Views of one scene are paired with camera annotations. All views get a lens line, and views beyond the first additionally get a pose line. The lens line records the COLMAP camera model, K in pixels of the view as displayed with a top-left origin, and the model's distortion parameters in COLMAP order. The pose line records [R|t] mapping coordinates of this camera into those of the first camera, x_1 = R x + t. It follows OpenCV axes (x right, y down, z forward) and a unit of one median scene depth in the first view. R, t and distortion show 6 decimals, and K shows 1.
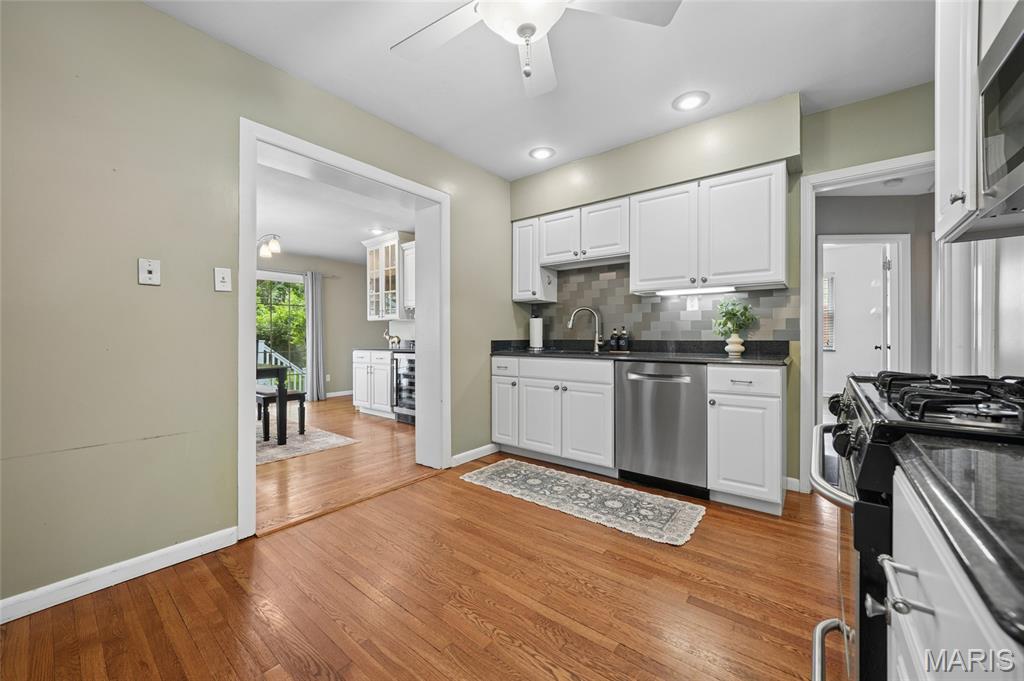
lens RADIAL K [[388.6, 0, 512.9], [0, 388.6, 338.6], [0, 0, 1]] dist [-0.010795, -0.000018]
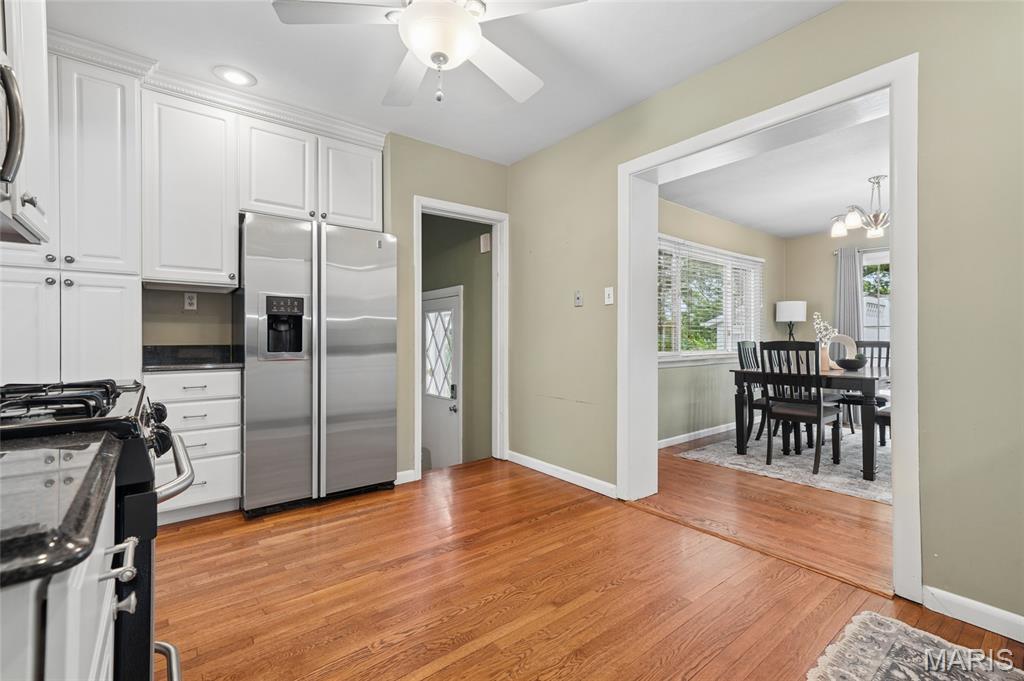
lens RADIAL K [[446.9, 0, 508.4], [0, 446.9, 338.8], [0, 0, 1]] dist [-0.000138, -0.000044]
pose [[-0.232847, 0.004009, -0.972505, 0.570587], [-0.002029, 0.999987, 0.004608, -0.006977], [0.972511, 0.003046, -0.232836, 0.696174]]
